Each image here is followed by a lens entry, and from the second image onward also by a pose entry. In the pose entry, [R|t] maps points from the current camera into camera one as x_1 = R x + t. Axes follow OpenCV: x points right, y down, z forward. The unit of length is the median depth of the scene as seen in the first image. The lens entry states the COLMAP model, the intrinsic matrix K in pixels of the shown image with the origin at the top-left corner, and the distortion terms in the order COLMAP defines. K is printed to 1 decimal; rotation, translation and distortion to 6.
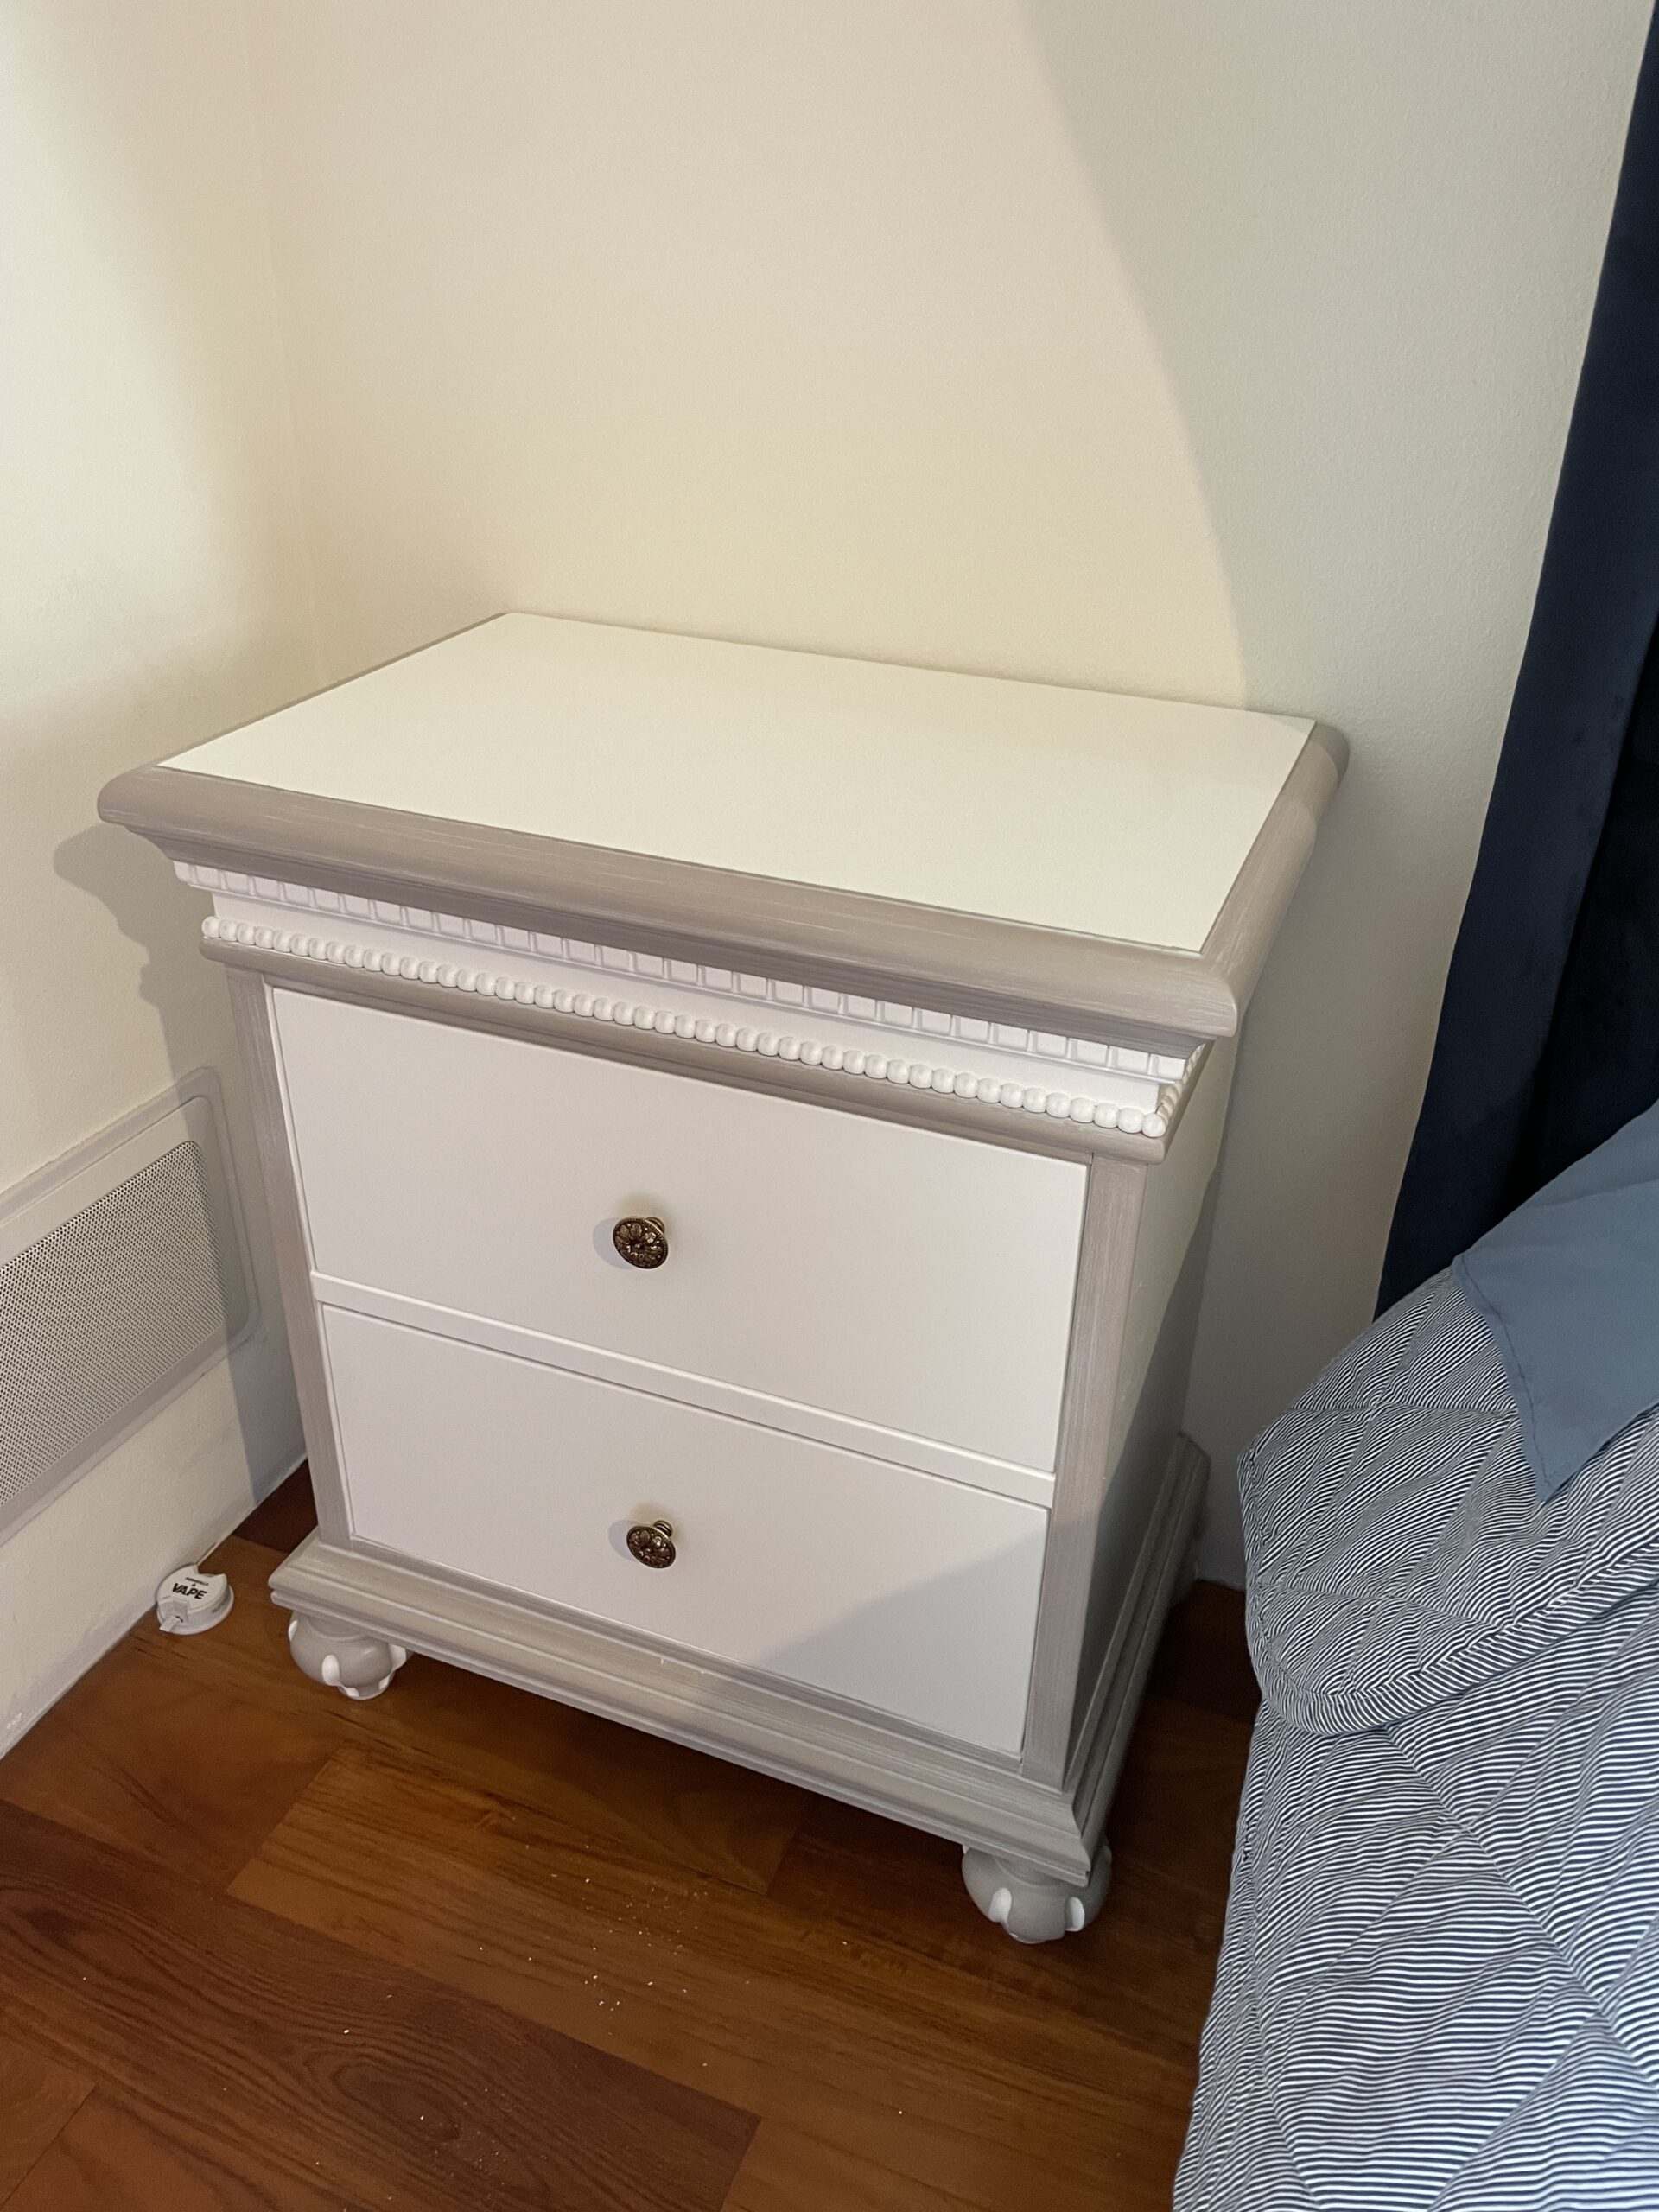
lens RADIAL K [[1681.6, 0, 828.9], [0, 1681.6, 1089.5], [0, 0, 1]] dist [0.077524, -0.123605]
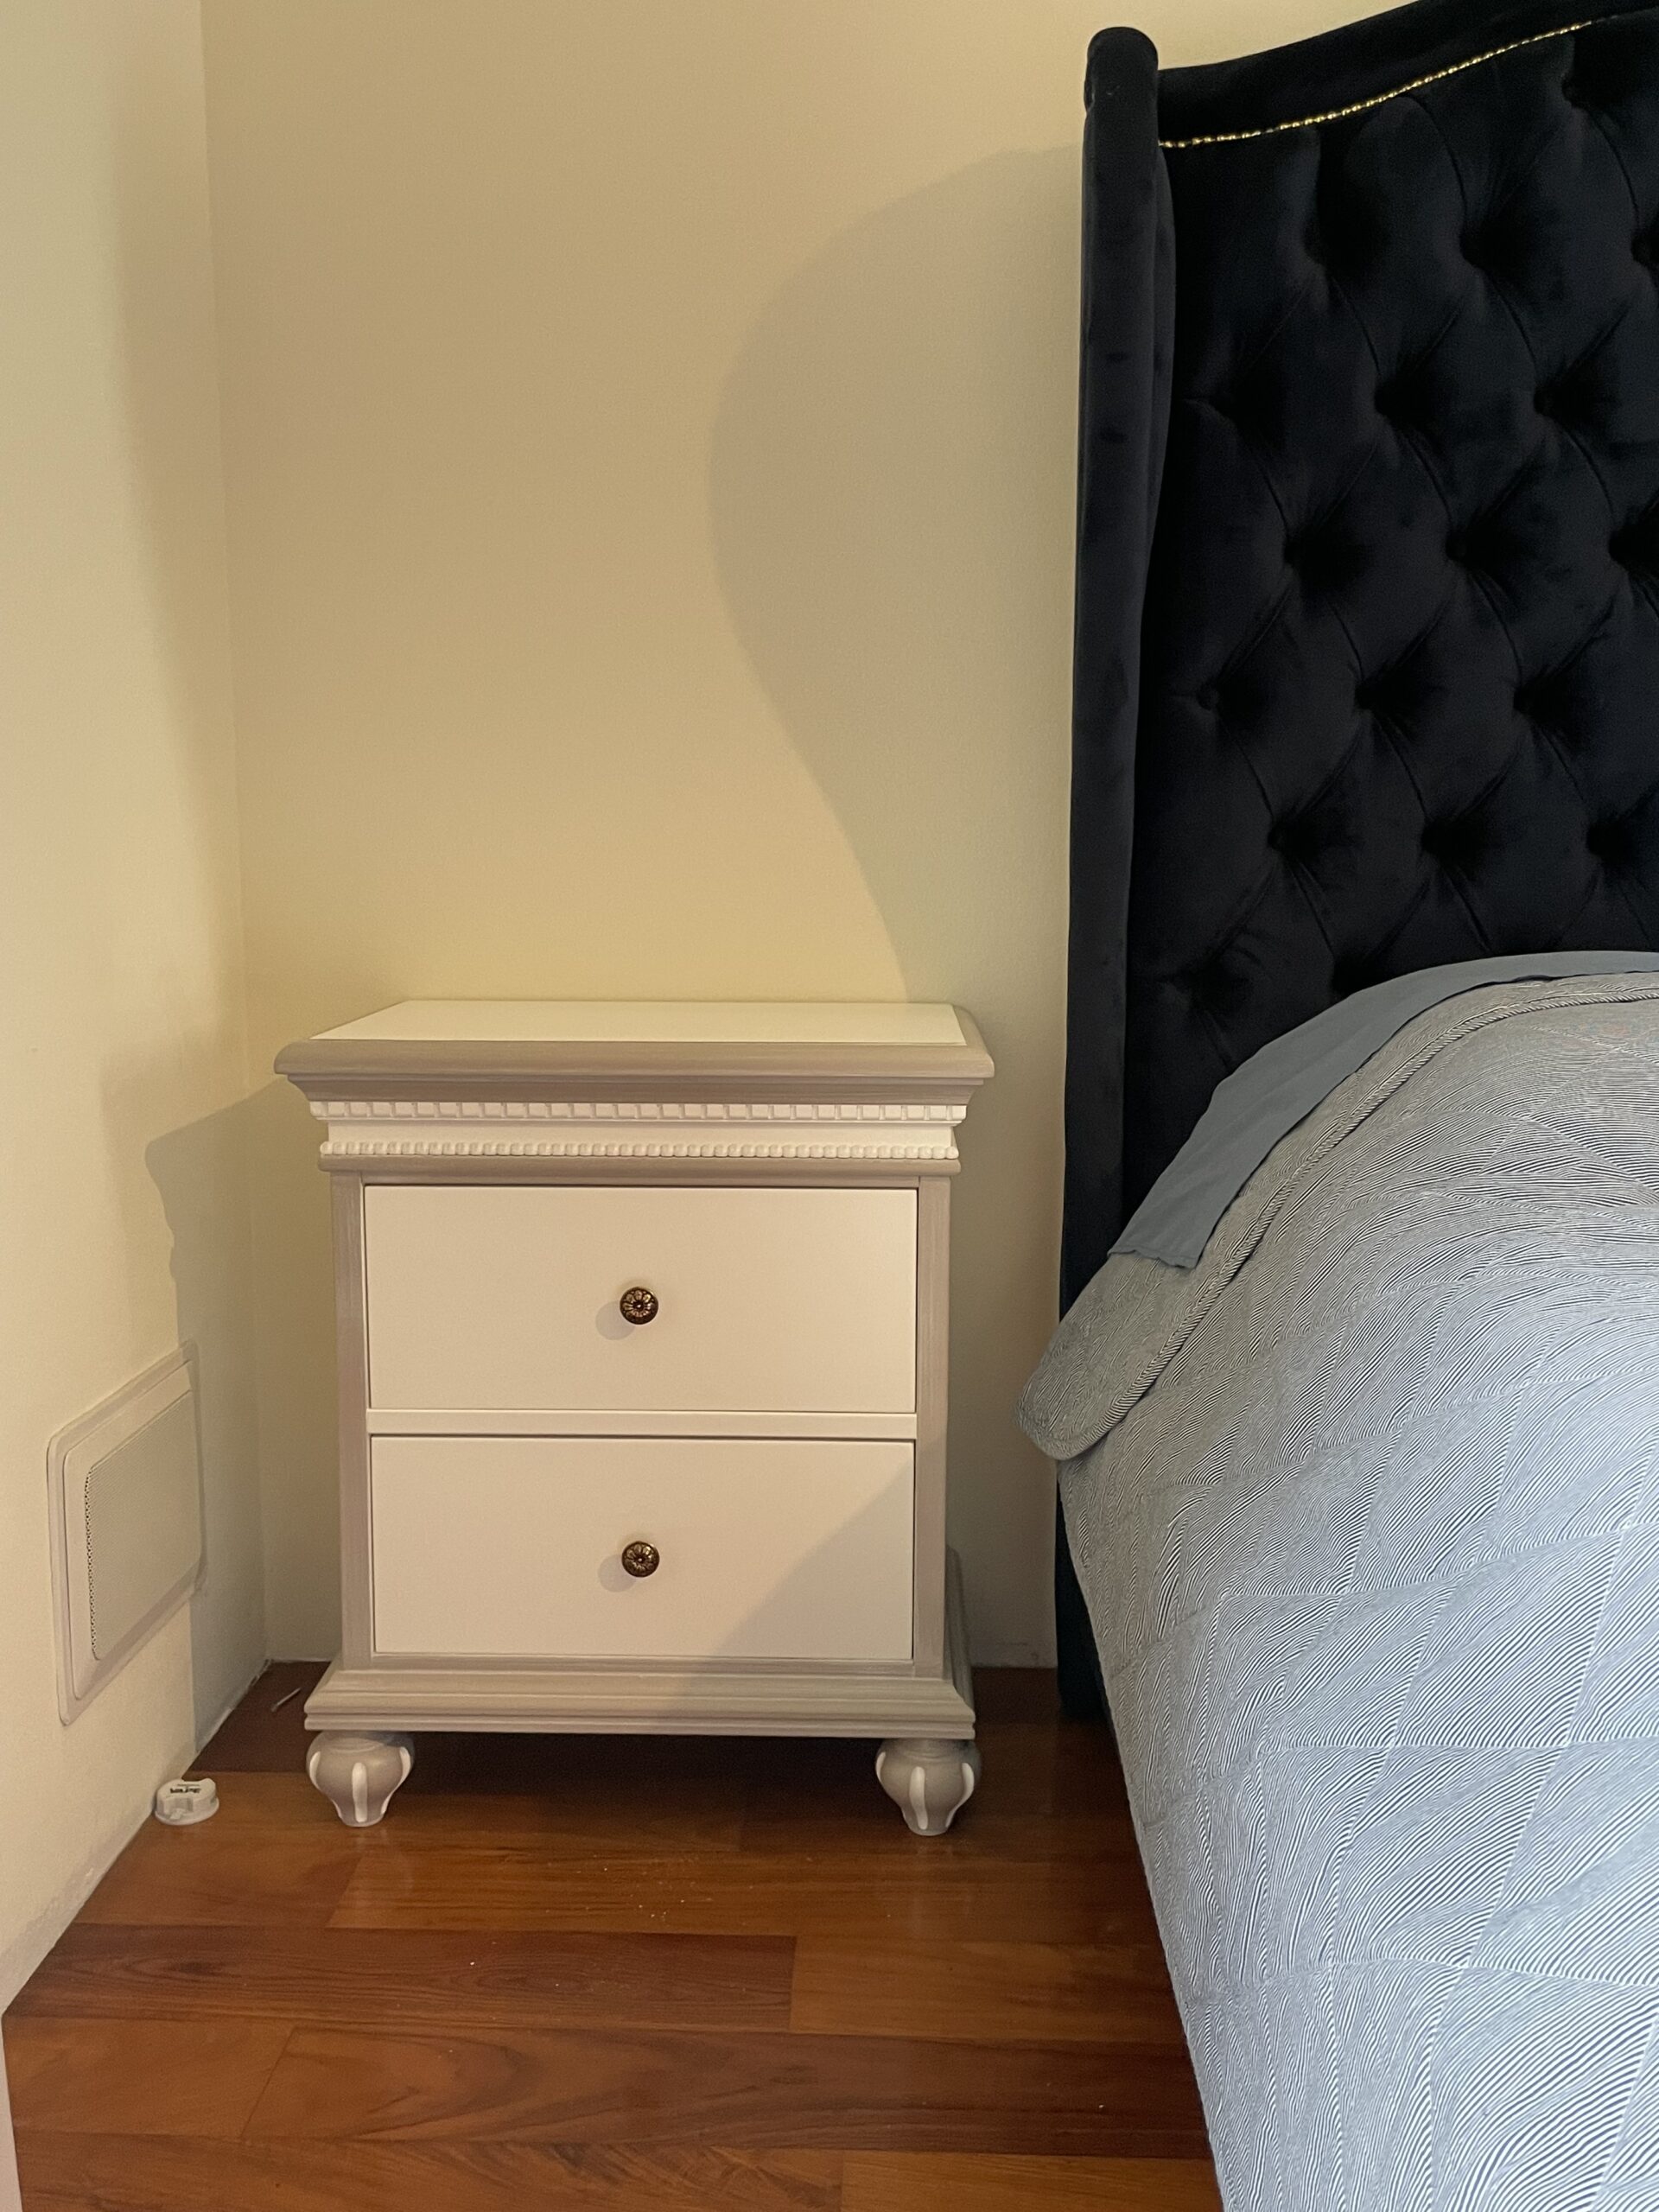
lens RADIAL K [[2047.5, 0, 742.8], [0, 2047.5, 1101.8], [0, 0, 1]] dist [0.011167, 0.001766]
pose [[0.951512, -0.068649, 0.299854, -0.497552], [0.173287, 0.925017, -0.338106, 0.496221], [-0.254159, 0.373672, 0.892060, -0.679836]]
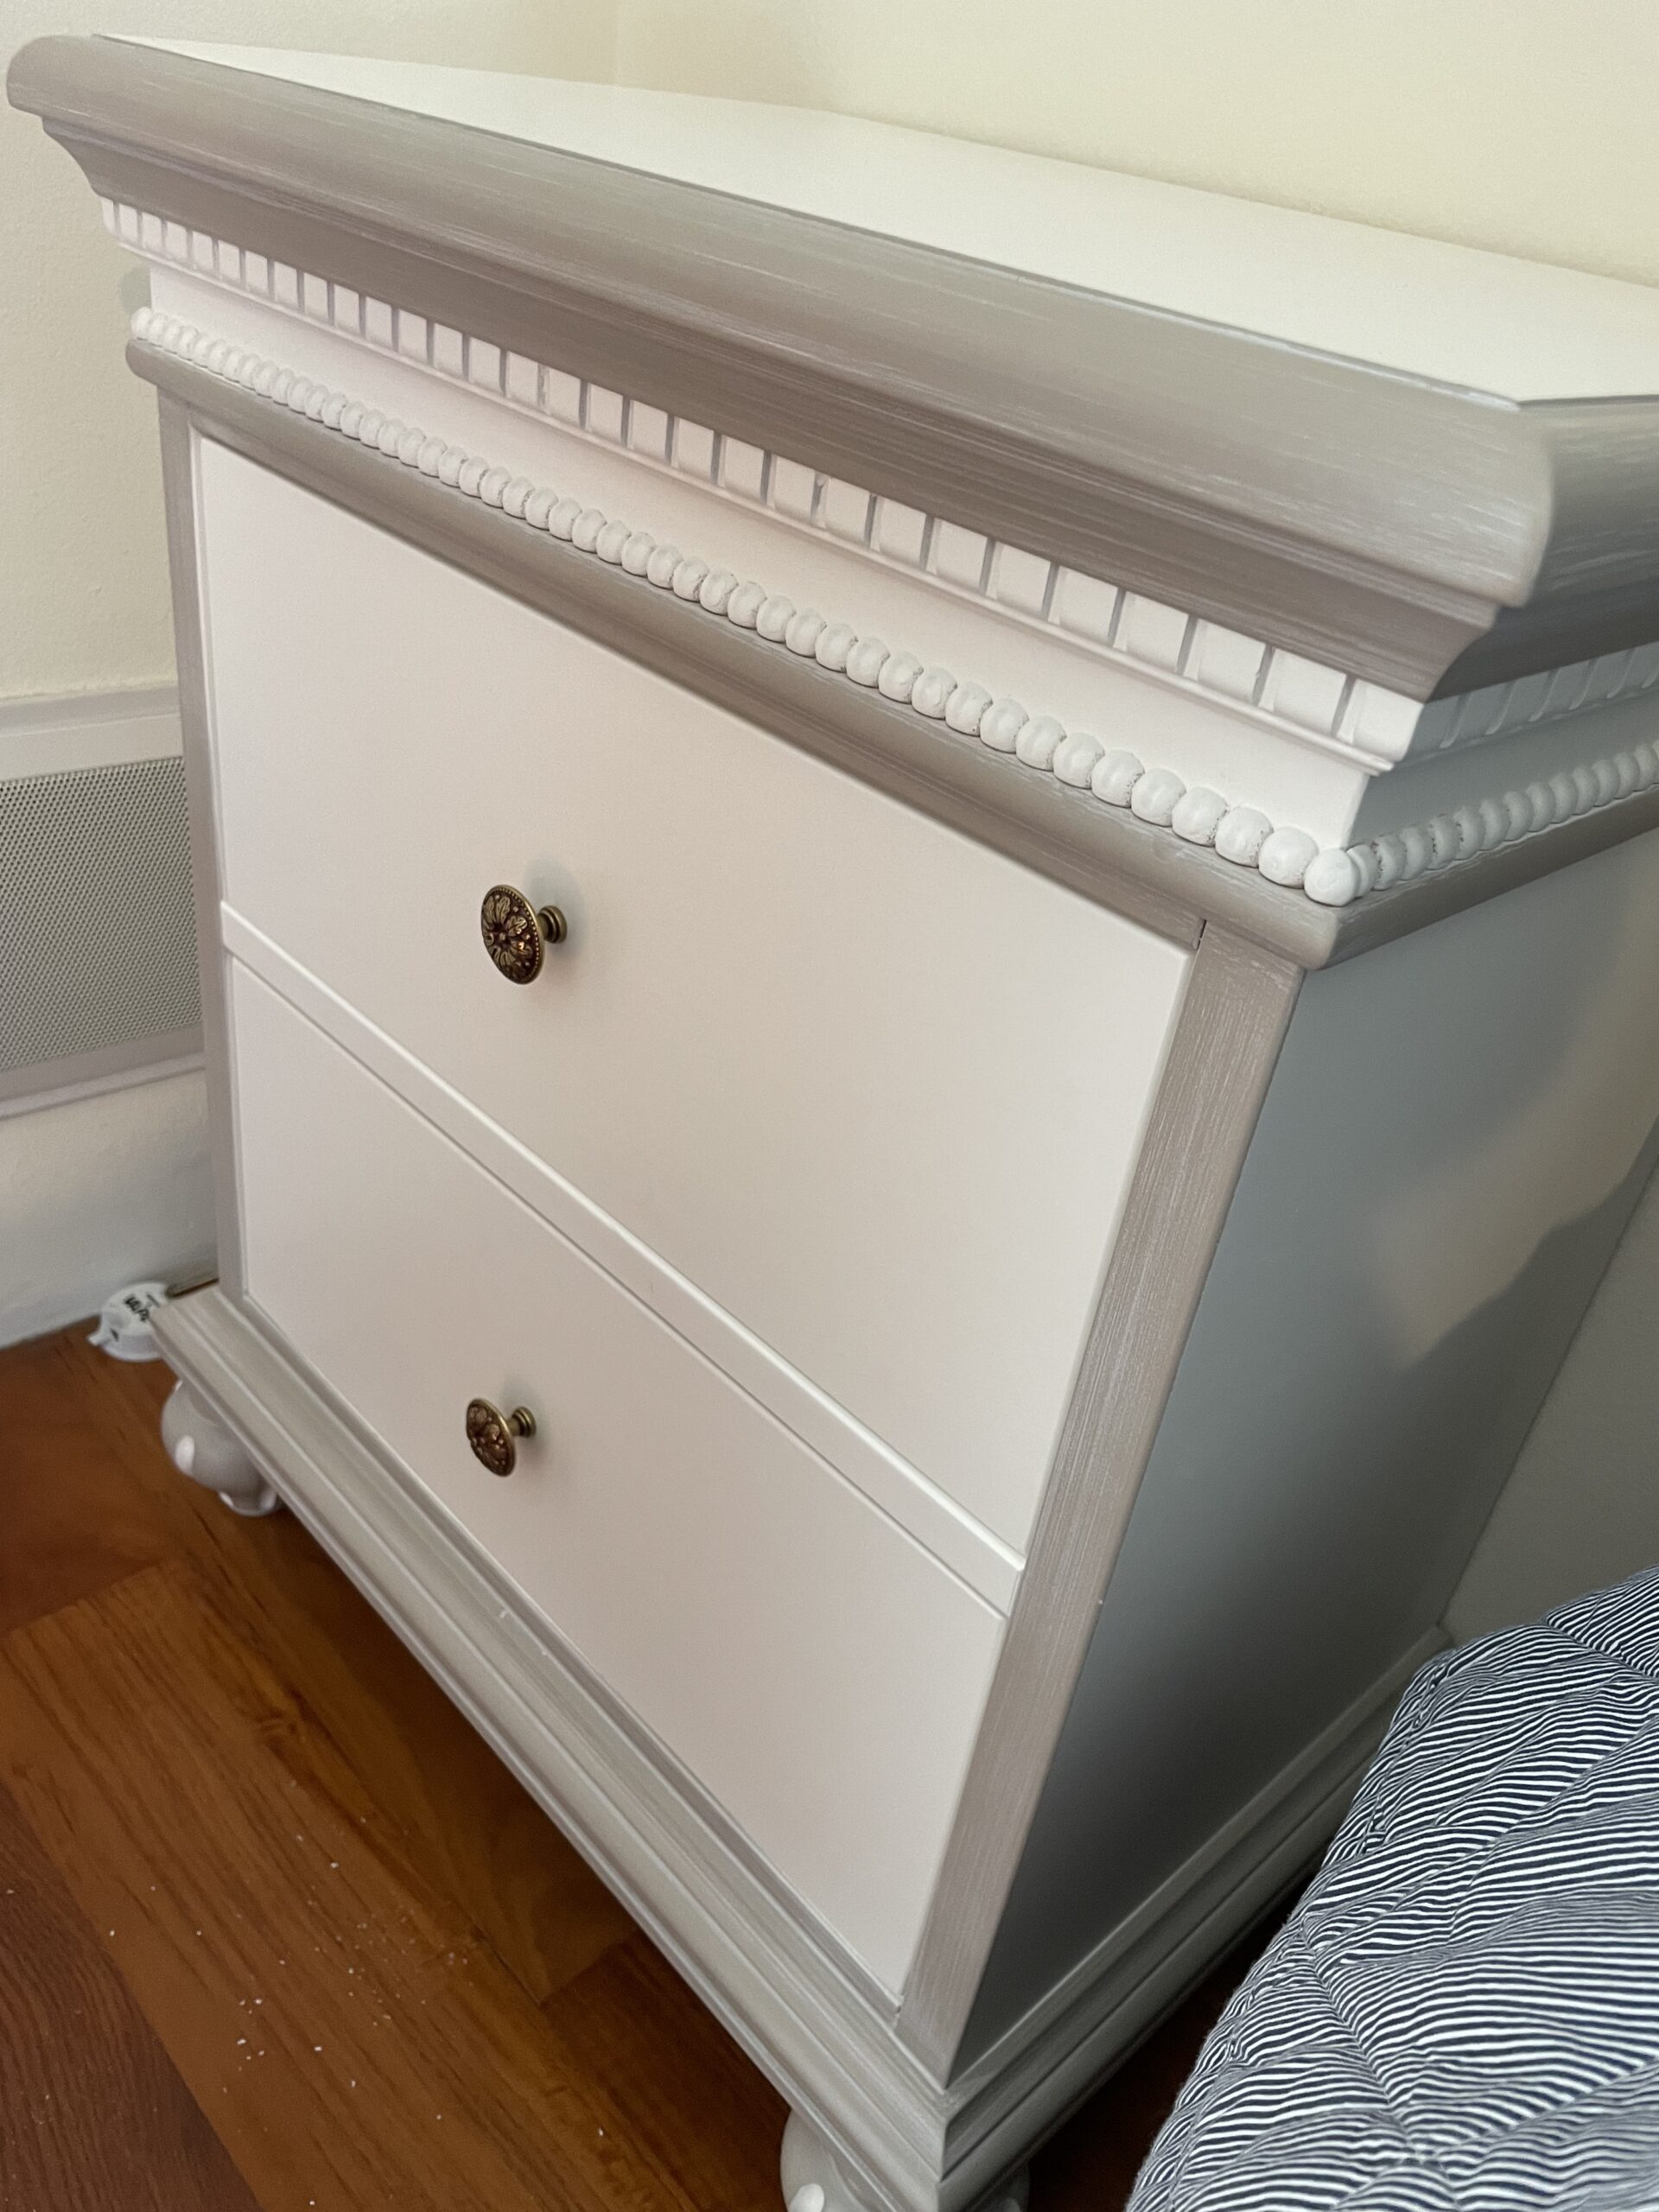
lens RADIAL K [[1689.5, 0, 836.0], [0, 1689.5, 1094.5], [0, 0, 1]] dist [0.093382, -0.144775]
pose [[0.901679, 0.310565, -0.300874, 0.168424], [-0.310941, 0.949219, 0.047945, 0.069490], [0.300485, 0.050323, 0.952458, 0.396218]]
